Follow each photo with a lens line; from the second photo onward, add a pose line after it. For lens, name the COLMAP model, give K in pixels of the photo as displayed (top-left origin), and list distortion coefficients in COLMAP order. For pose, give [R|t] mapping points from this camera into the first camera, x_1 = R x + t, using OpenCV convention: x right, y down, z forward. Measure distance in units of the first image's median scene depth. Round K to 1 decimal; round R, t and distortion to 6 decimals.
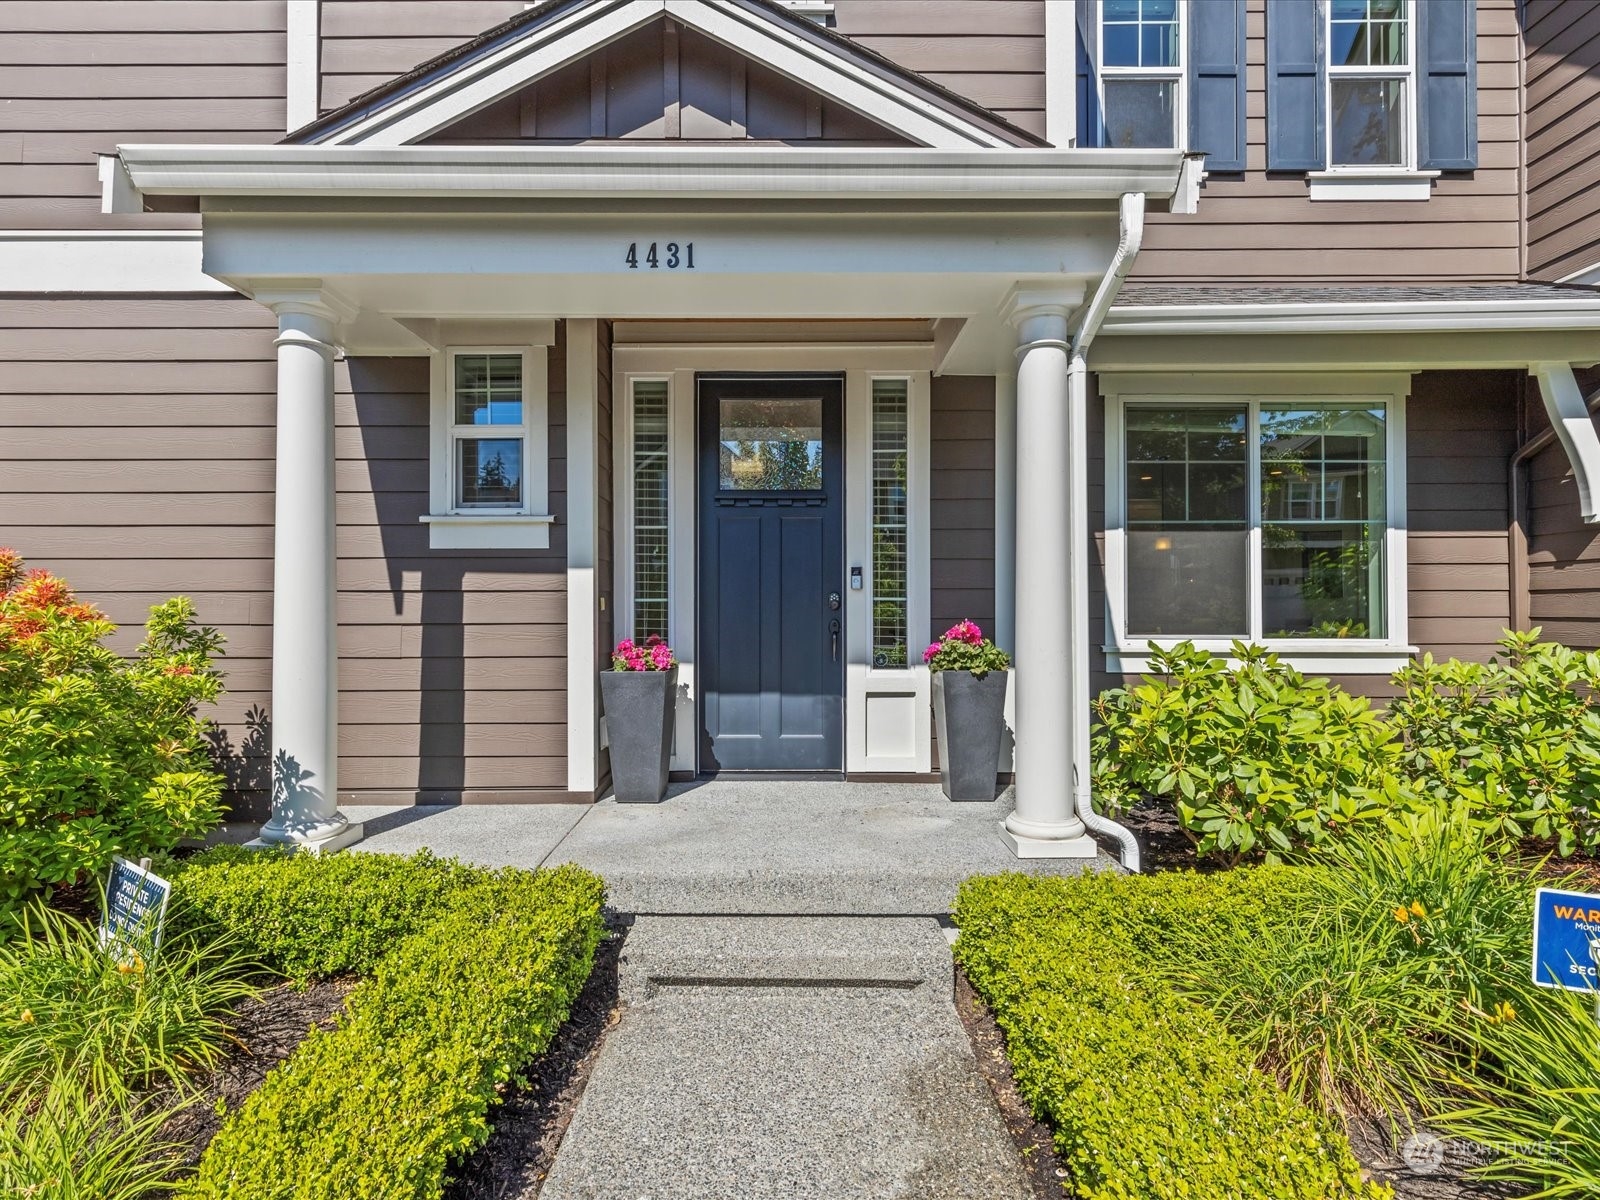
lens RADIAL K [[814.5, 0, 800.0], [0, 814.5, 600.0], [0, 0, 1]] dist [0.006211, 0.000630]
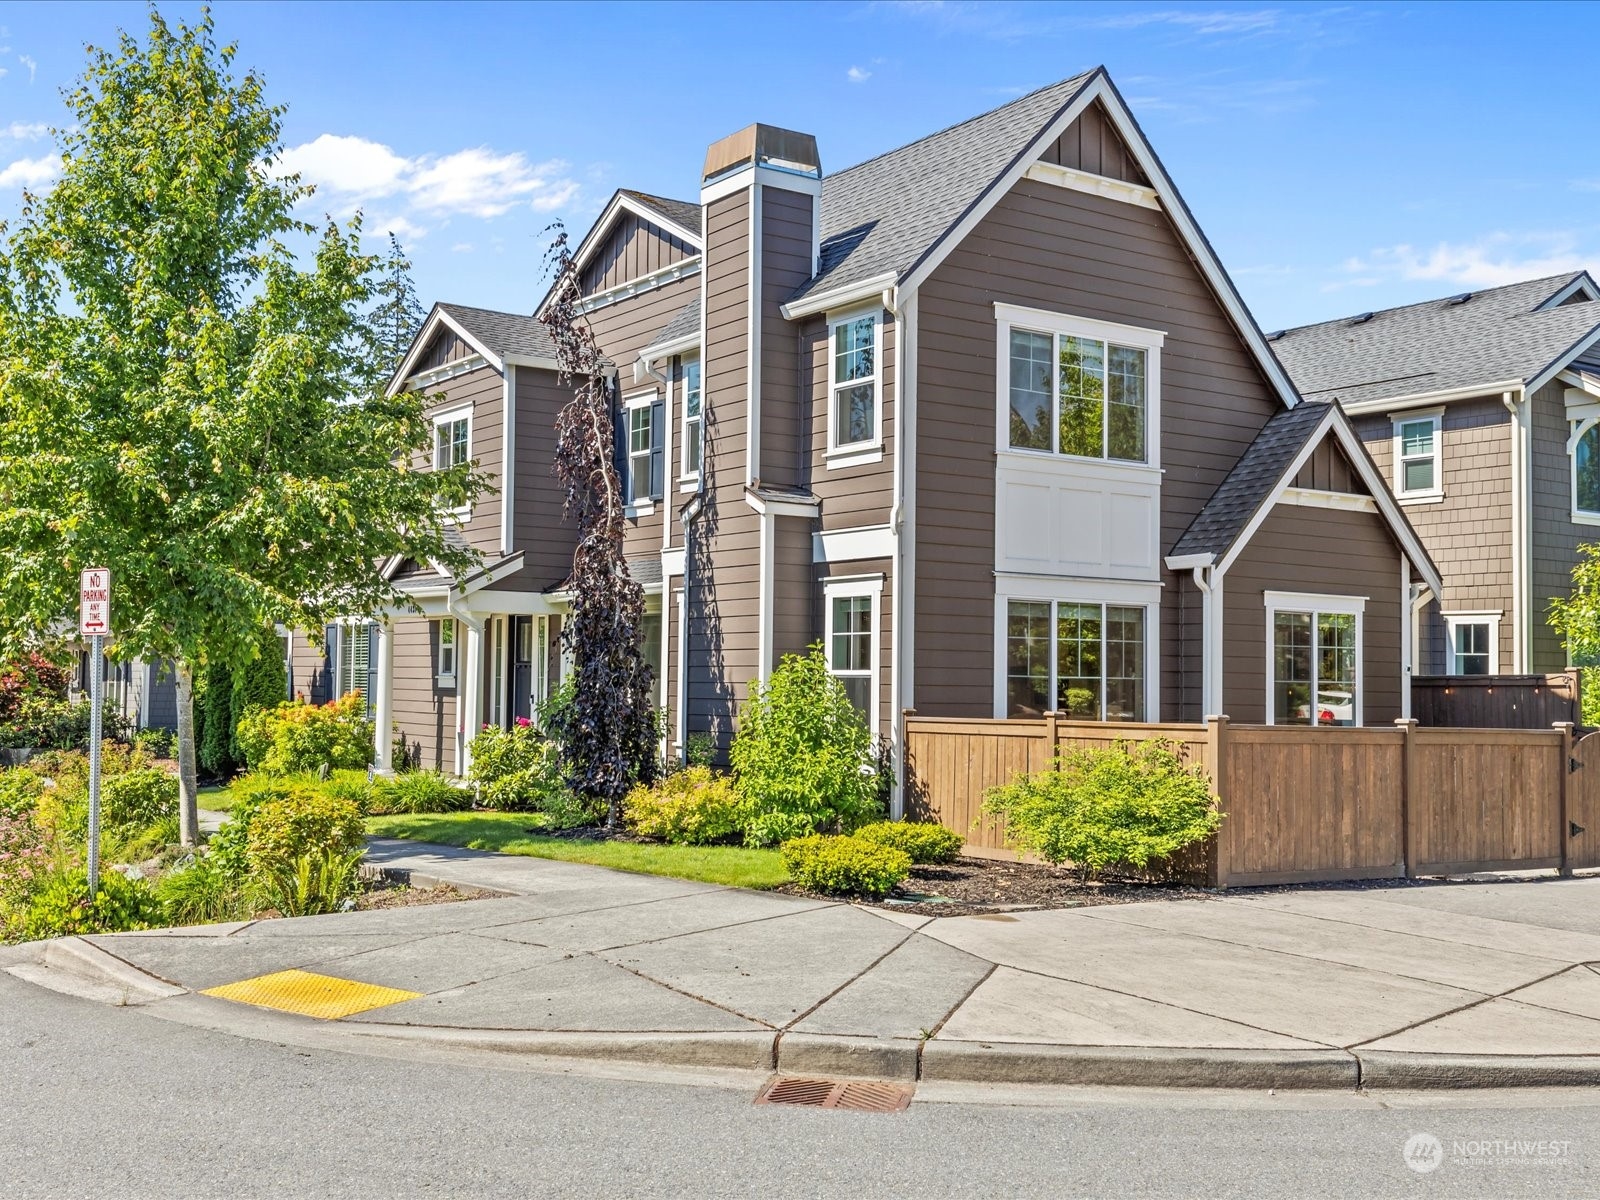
lens RADIAL K [[1708.5, 0, 800.0], [0, 1708.5, 600.0], [0, 0, 1]] dist [0.013157, 0.003390]
pose [[0.572161, -0.029777, -0.819600, 4.724243], [-0.004327, 0.999217, -0.039324, -0.125495], [0.820130, 0.026046, 0.571584, -1.271040]]
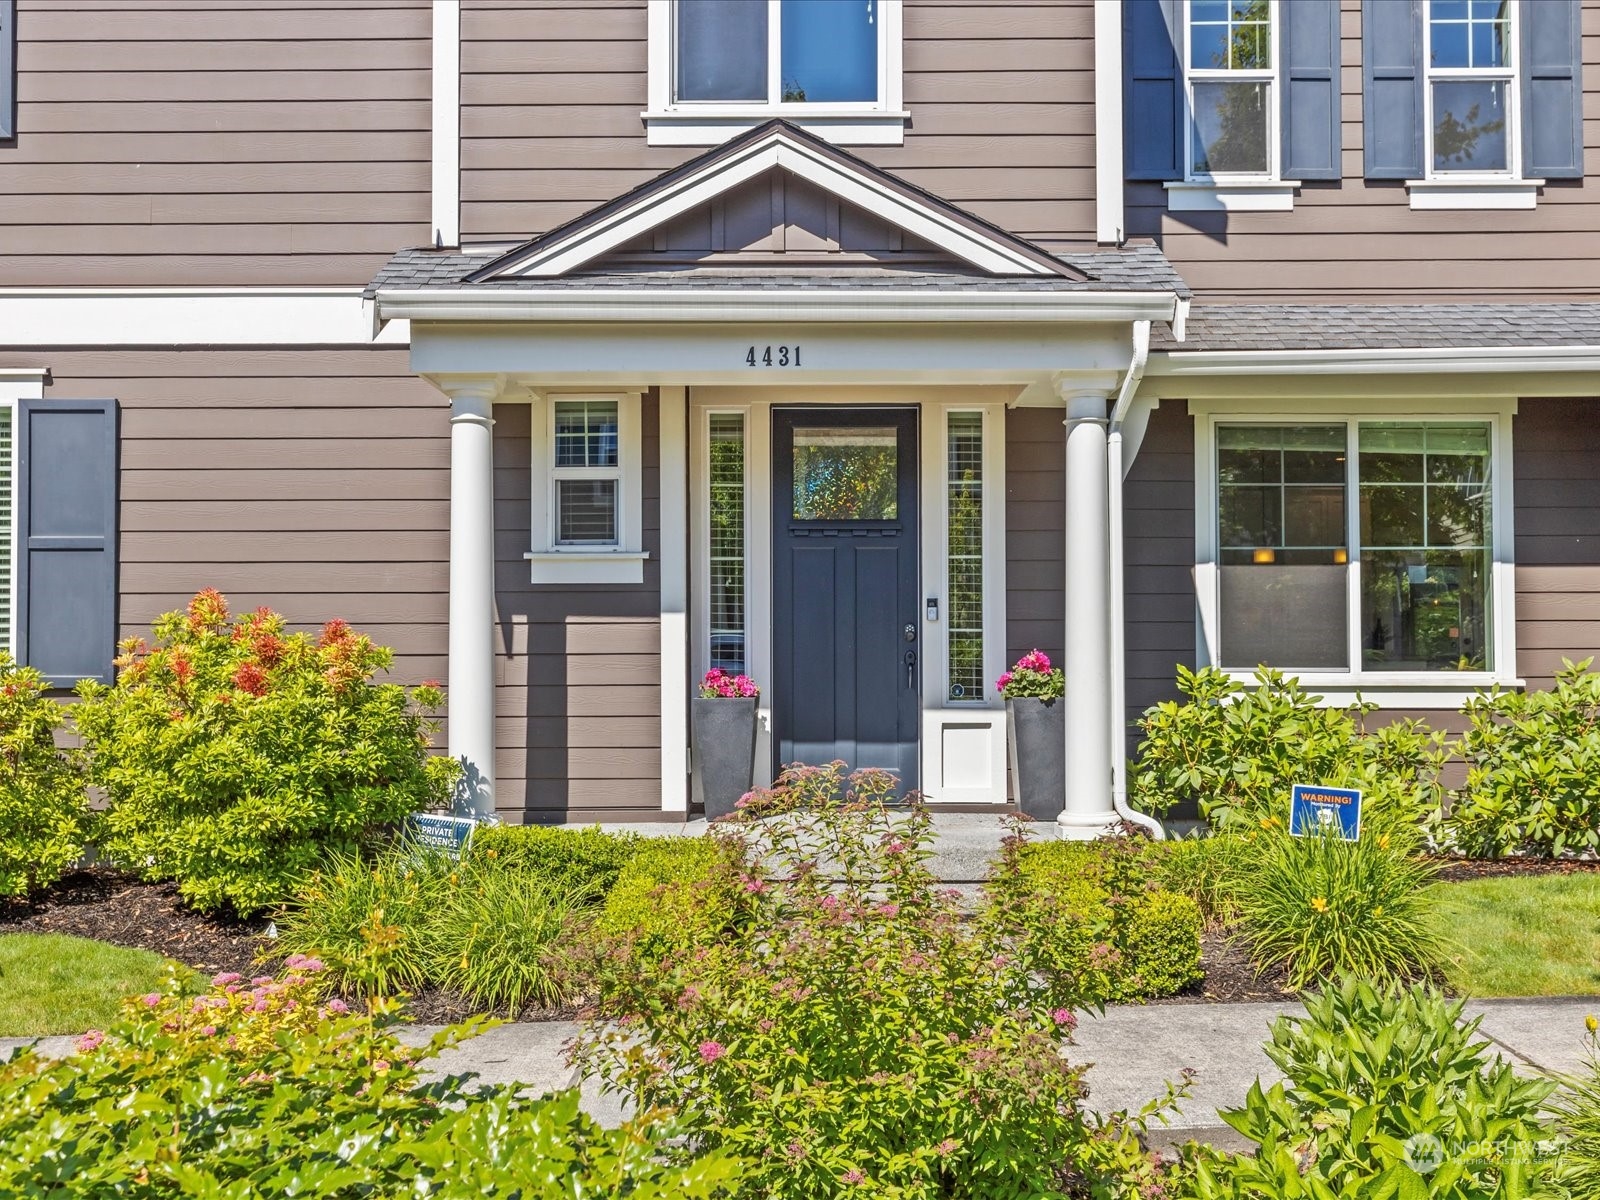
lens RADIAL K [[1708.5, 0, 800.0], [0, 1708.5, 600.0], [0, 0, 1]] dist [0.013157, 0.003390]
pose [[0.999932, -0.001536, -0.011532, -0.070082], [0.001326, 0.999833, -0.018250, -0.000233], [0.011558, 0.018234, 0.999767, -1.119338]]
